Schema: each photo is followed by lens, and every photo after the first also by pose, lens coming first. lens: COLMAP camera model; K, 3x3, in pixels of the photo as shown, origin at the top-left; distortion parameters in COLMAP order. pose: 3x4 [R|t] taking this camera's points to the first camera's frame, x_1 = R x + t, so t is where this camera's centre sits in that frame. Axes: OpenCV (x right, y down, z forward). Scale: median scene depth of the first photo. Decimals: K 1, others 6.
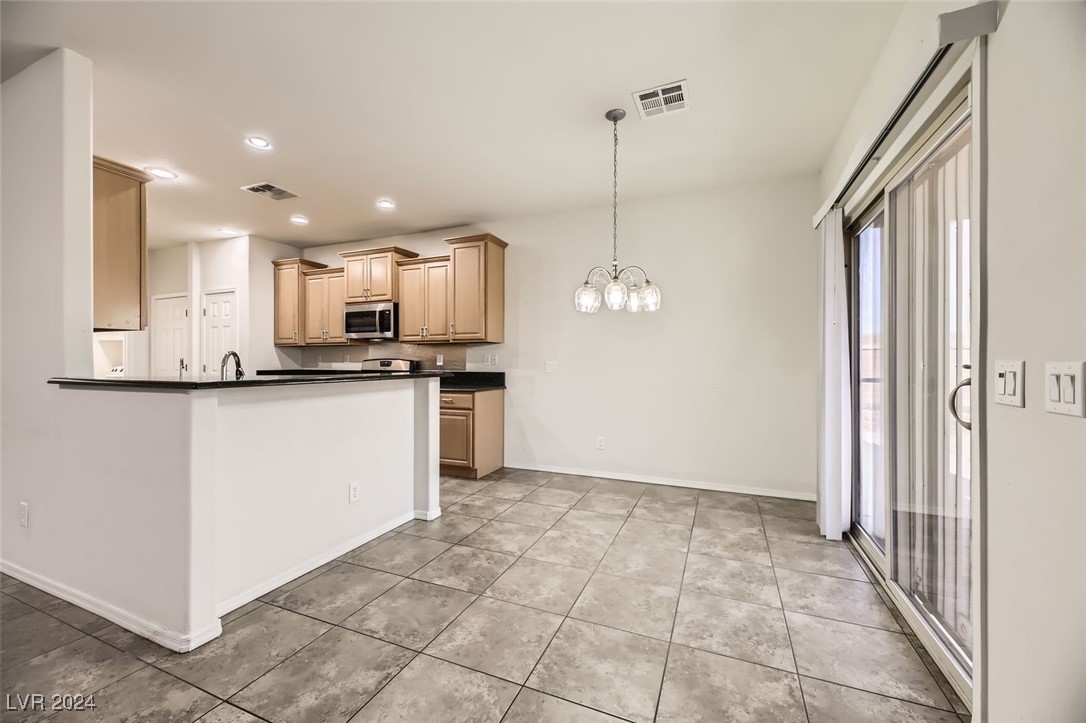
lens RADIAL K [[430.6, 0, 543.0], [0, 430.6, 361.5], [0, 0, 1]] dist [0.001035, -0.000174]
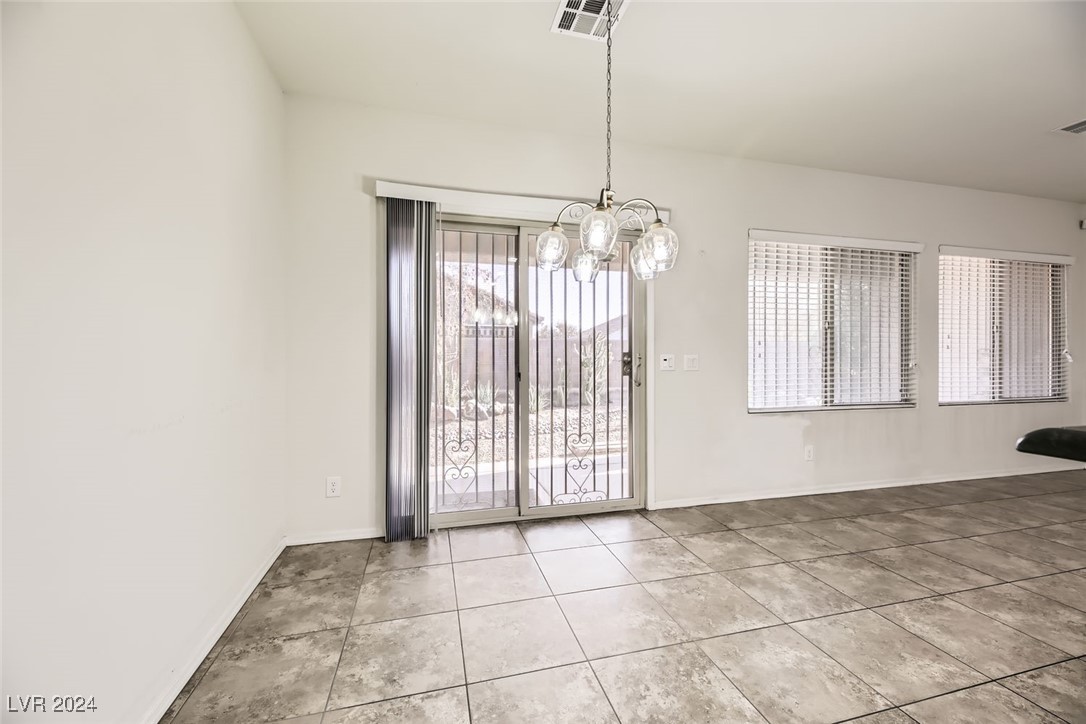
lens RADIAL K [[435.8, 0, 543.1], [0, 435.8, 353.2], [0, 0, 1]] dist [0.018393, -0.005835]
pose [[-0.617528, -0.002370, 0.786545, -0.163611], [-0.002936, 0.999995, 0.000708, -0.000184], [-0.786543, -0.001872, -0.617532, 0.881606]]
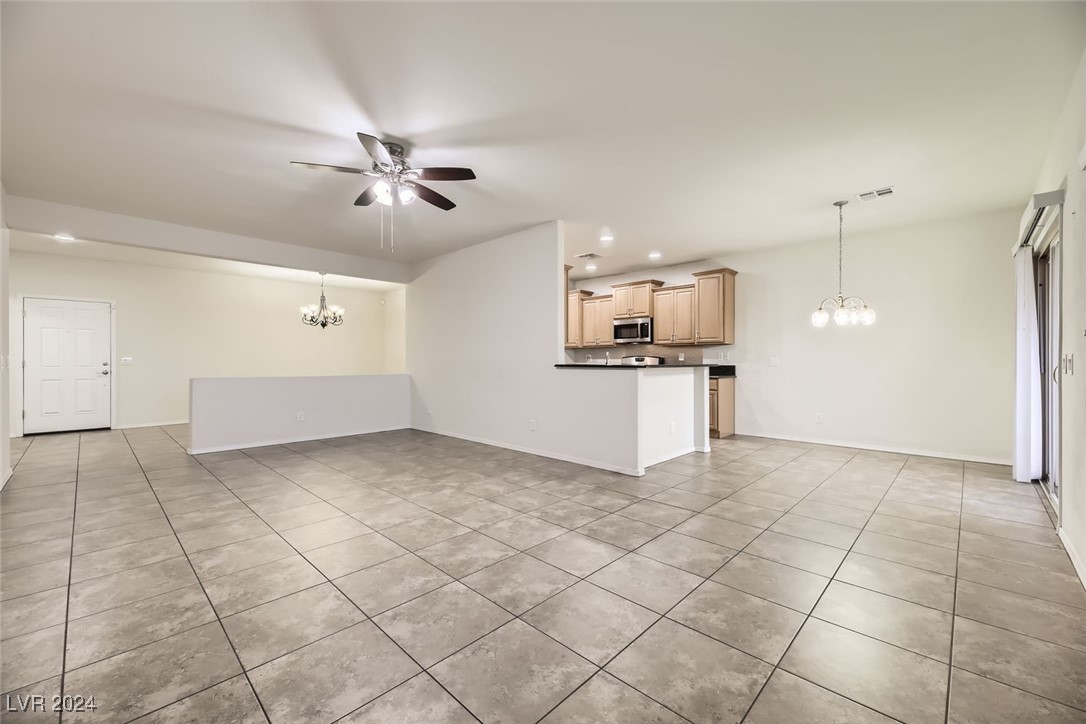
lens RADIAL K [[430.6, 0, 543.0], [0, 430.6, 362.0], [0, 0, 1]] dist [0.001035, -0.000174]
pose [[0.930668, 0.000242, -0.365864, -0.168571], [0.001073, 0.999994, 0.003392, 0.008979], [0.365863, -0.003550, 0.930662, -0.548735]]
